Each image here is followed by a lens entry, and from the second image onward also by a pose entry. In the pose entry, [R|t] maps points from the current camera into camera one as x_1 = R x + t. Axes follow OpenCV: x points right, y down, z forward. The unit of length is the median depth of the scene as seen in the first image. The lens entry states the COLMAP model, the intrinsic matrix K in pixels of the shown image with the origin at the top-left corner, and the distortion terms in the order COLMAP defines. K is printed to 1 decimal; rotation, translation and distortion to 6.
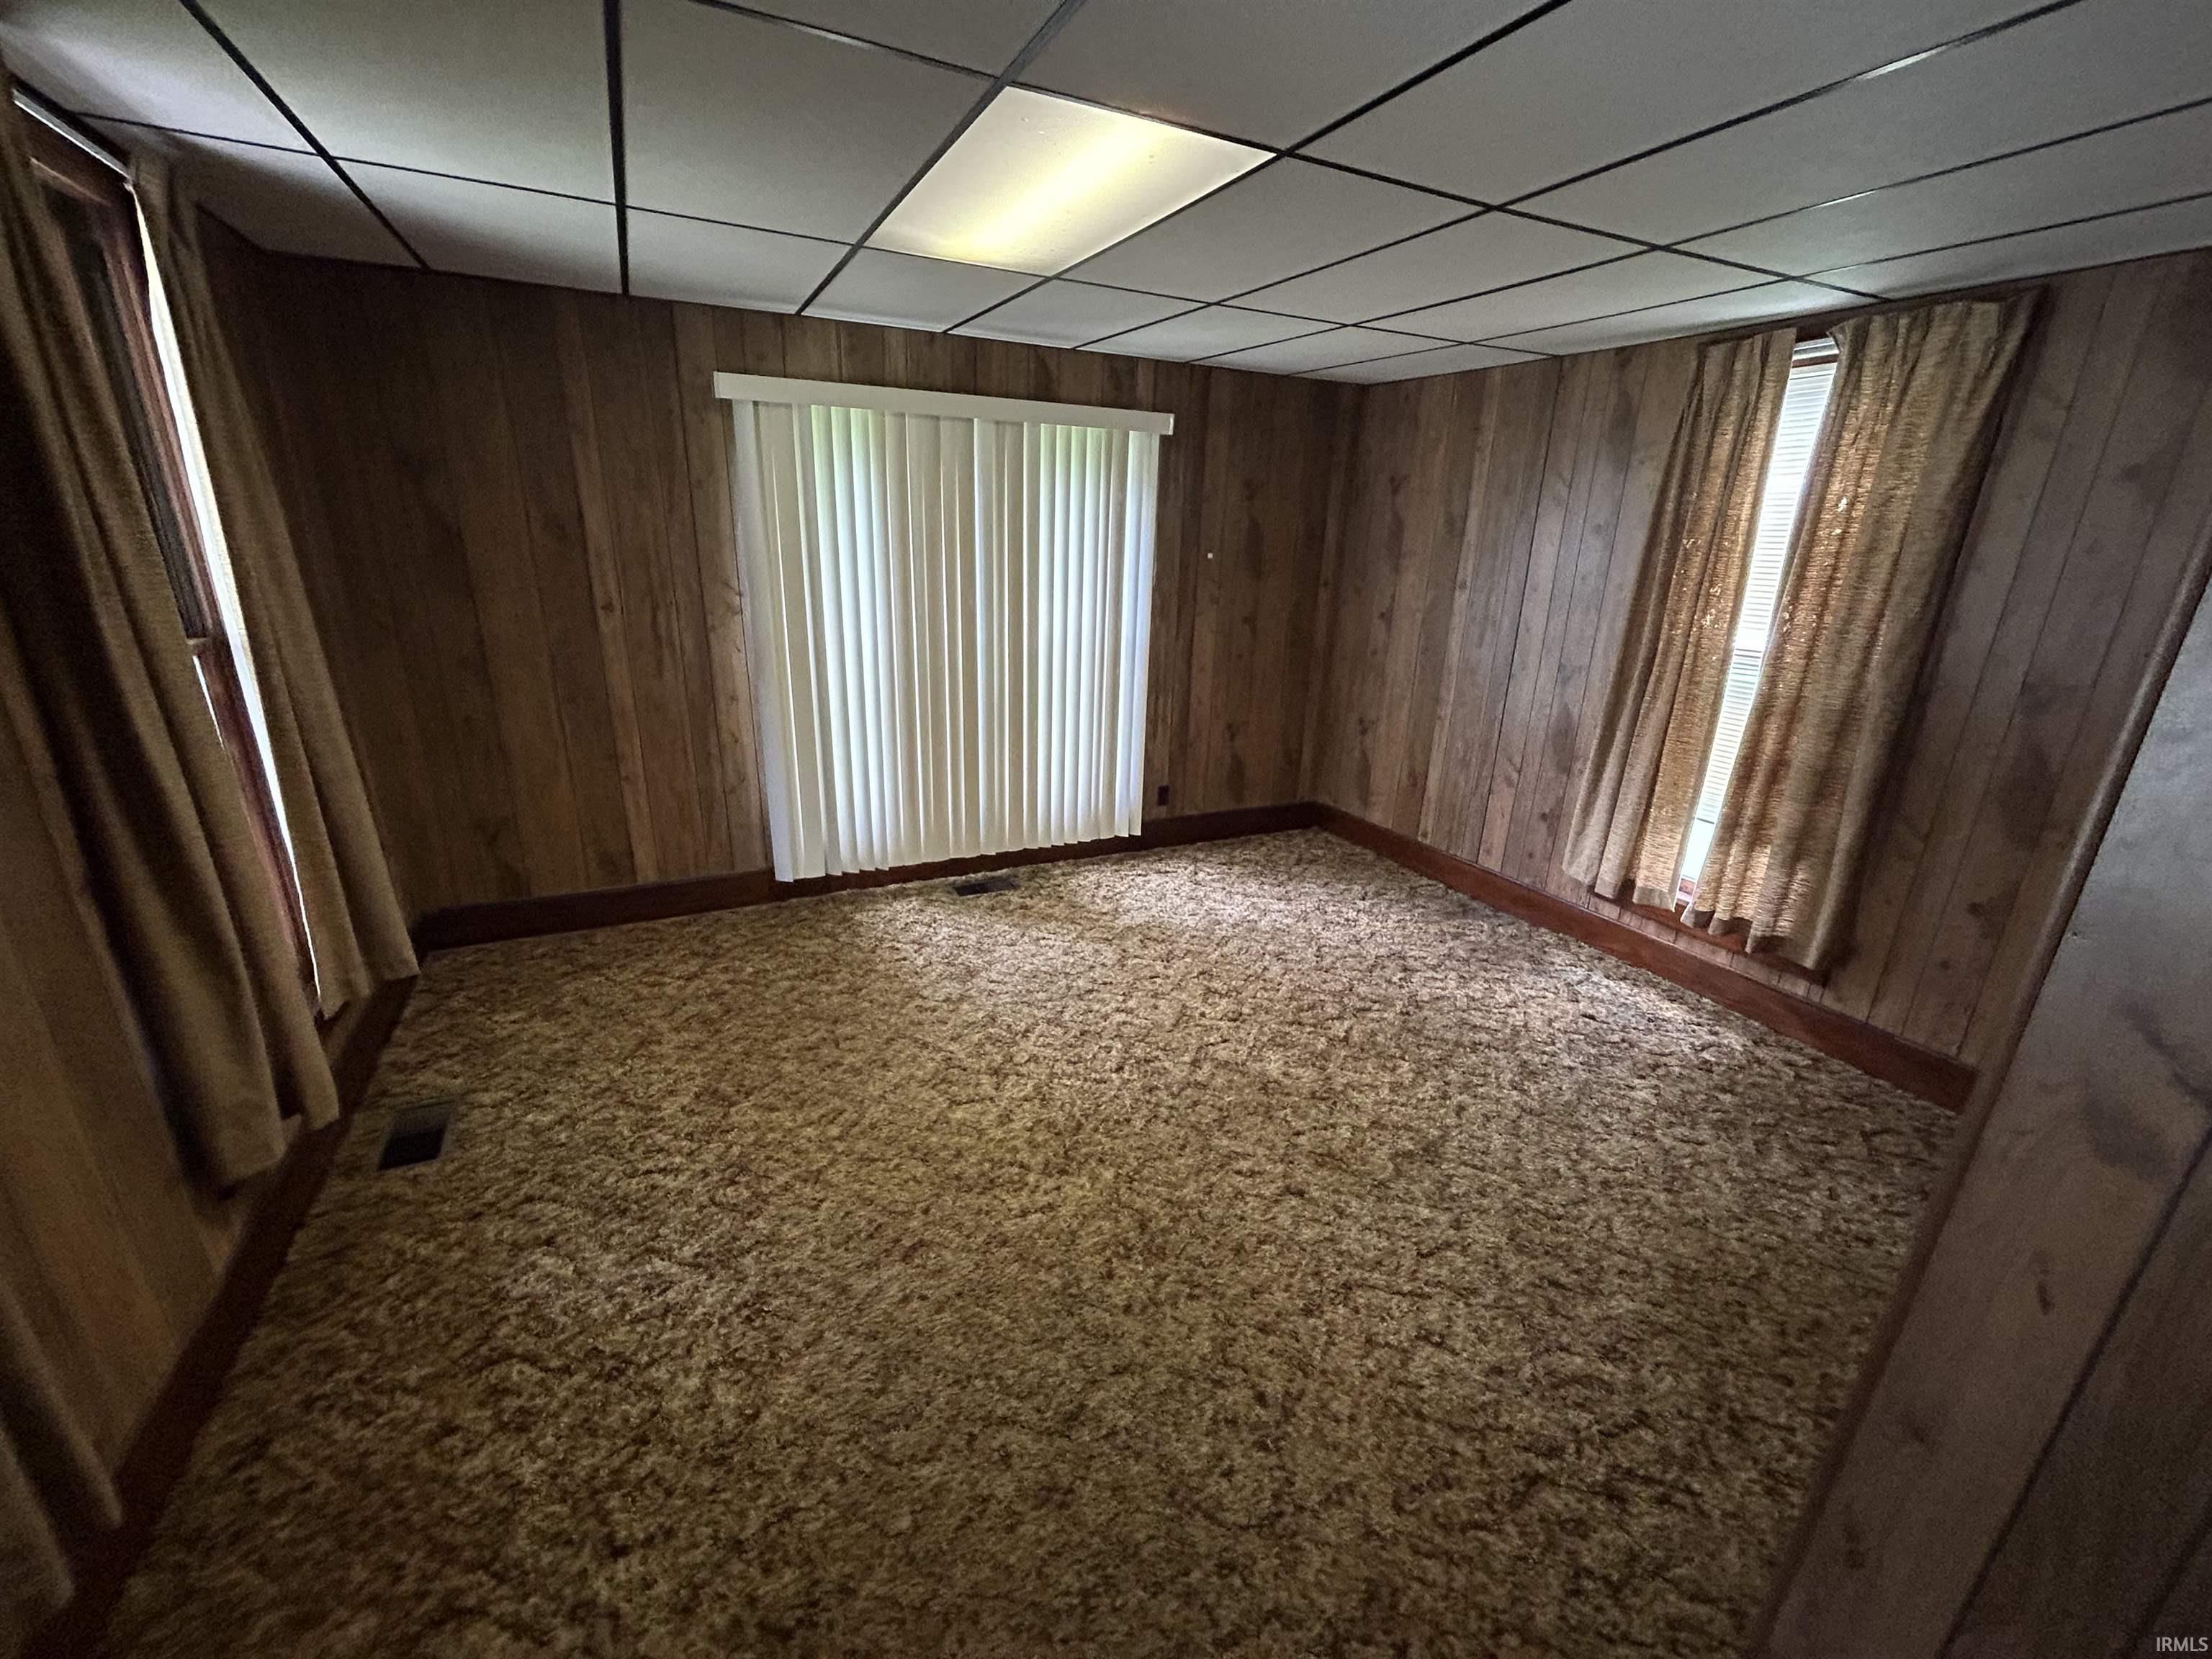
lens RADIAL K [[903.8, 0, 1105.9], [0, 903.8, 828.2], [0, 0, 1]] dist [-0.003038, 0.002040]
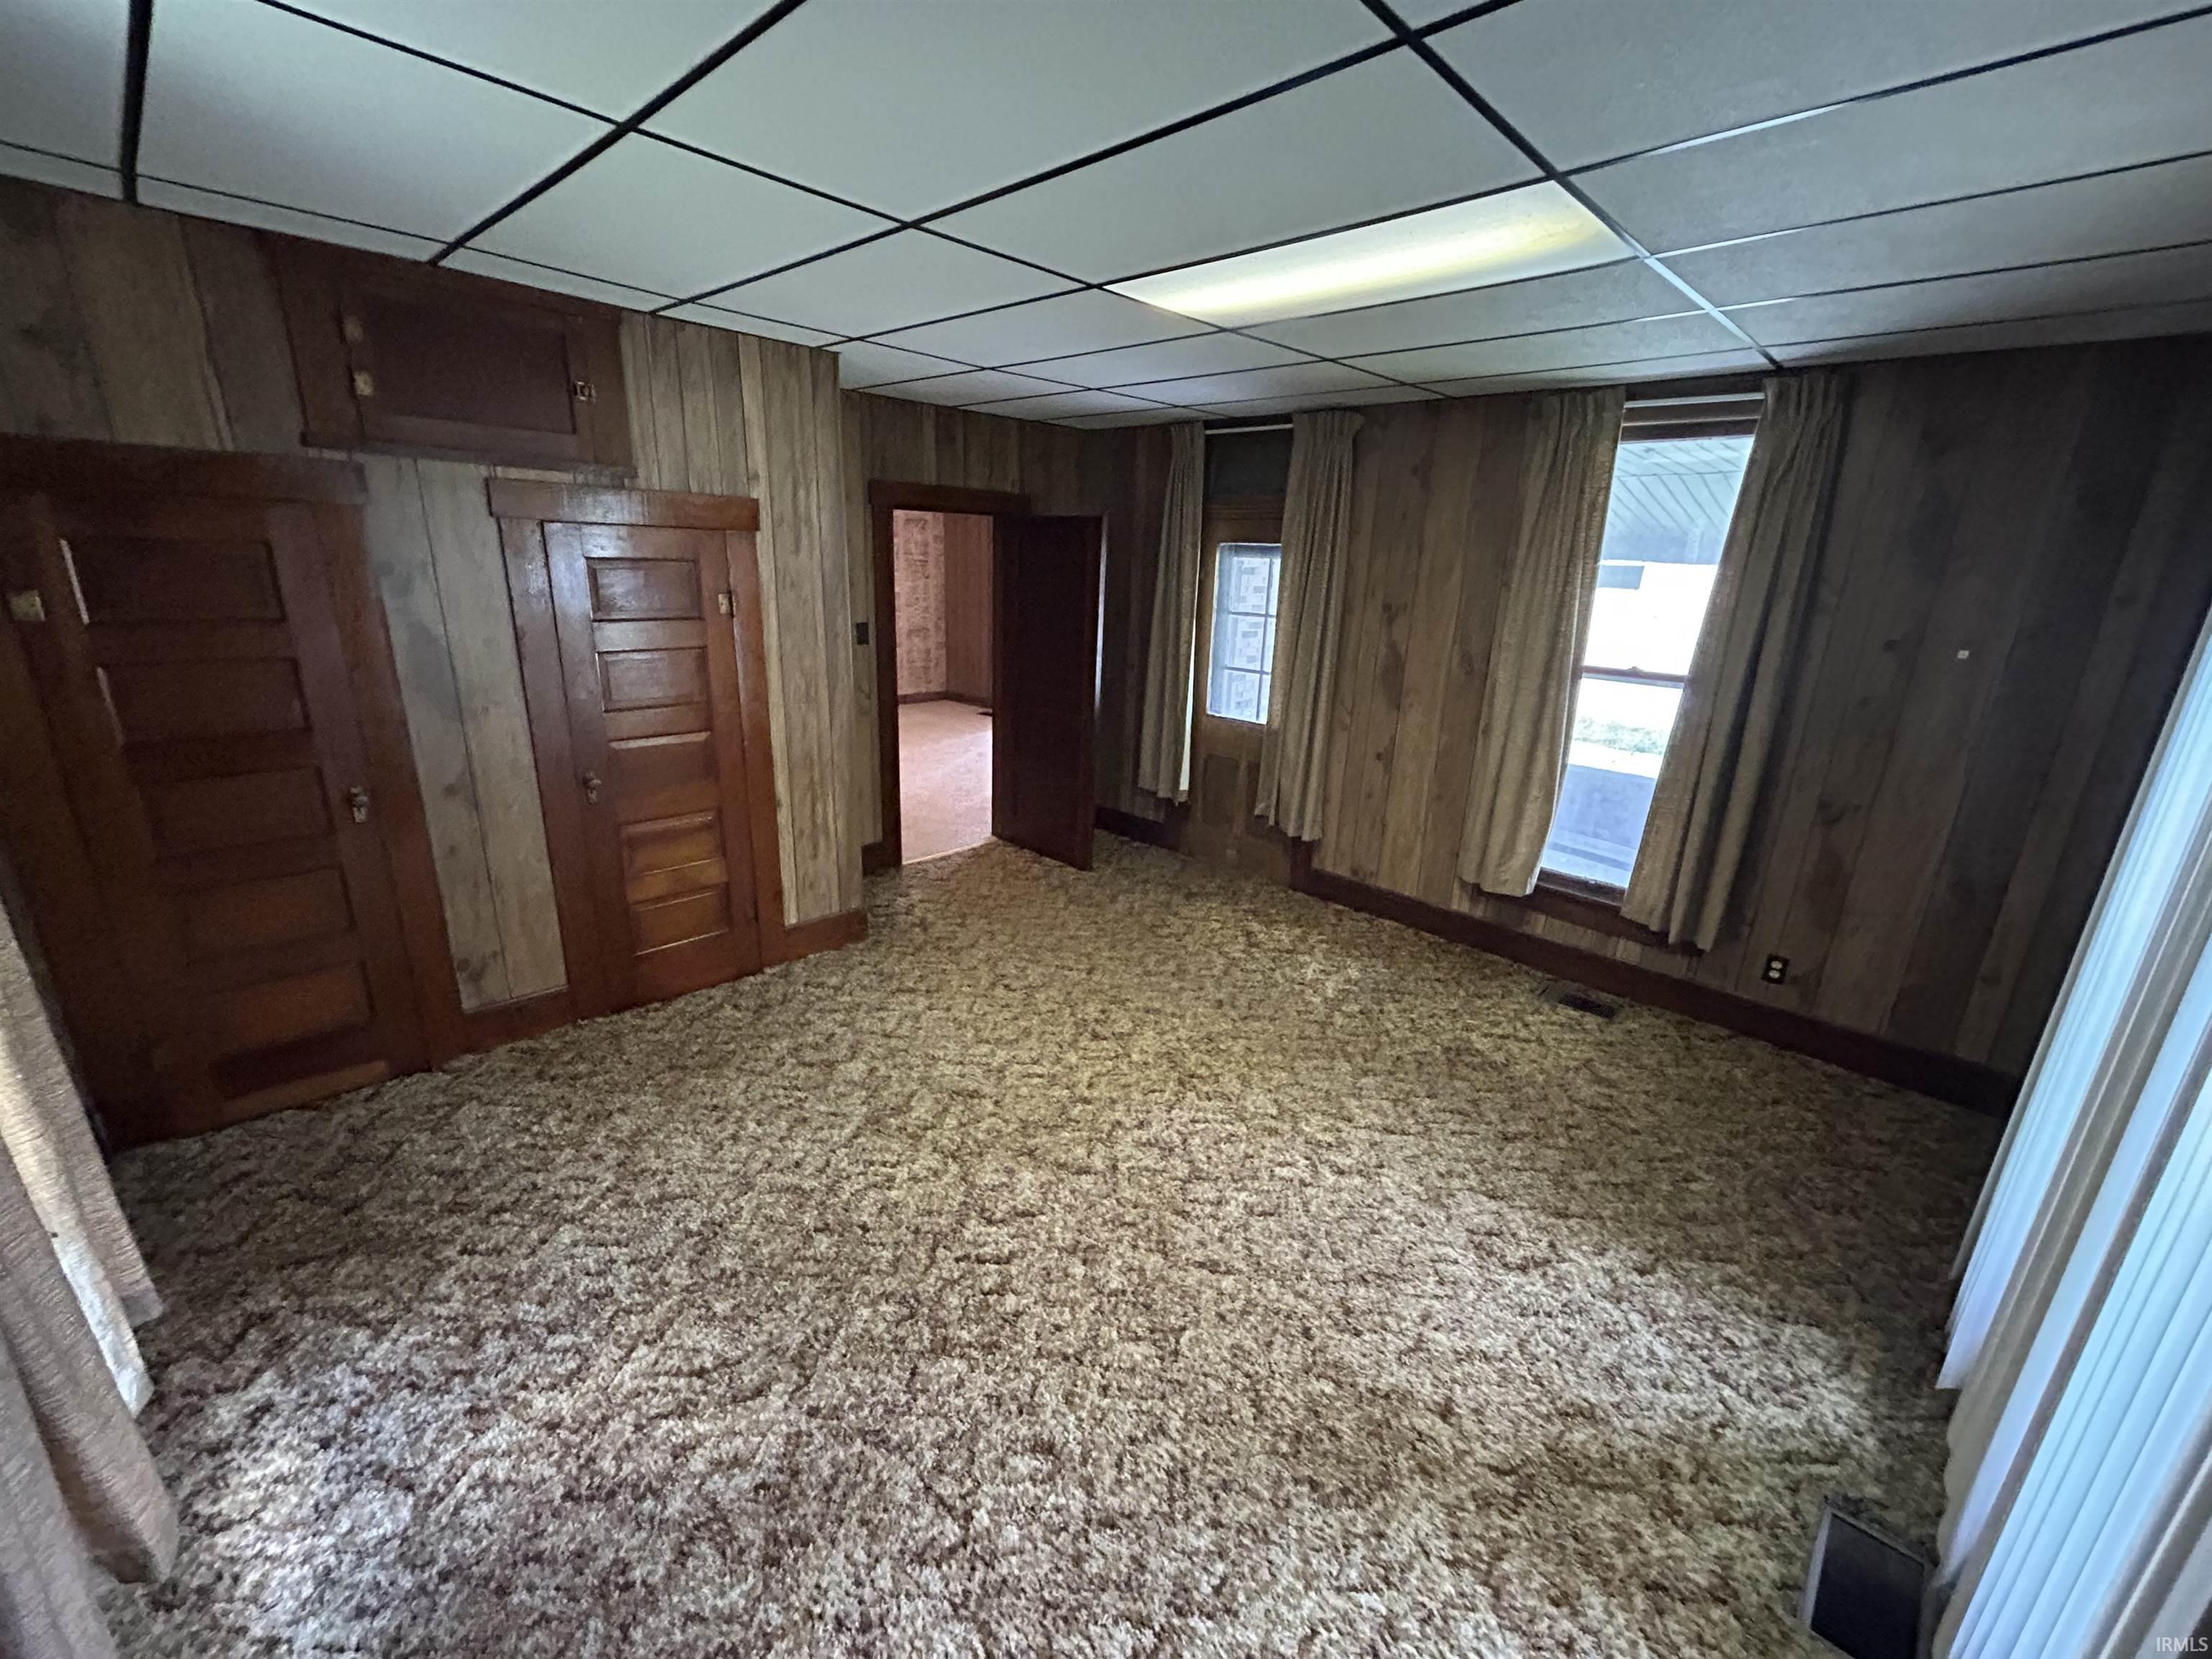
lens RADIAL K [[903.8, 0, 1106.3], [0, 903.8, 835.2], [0, 0, 1]] dist [-0.003038, 0.002040]
pose [[-0.938446, 0.034914, -0.343656, 0.361457], [-0.173138, 0.813338, 0.555432, -0.446969], [0.298901, 0.580743, -0.757229, 1.347473]]
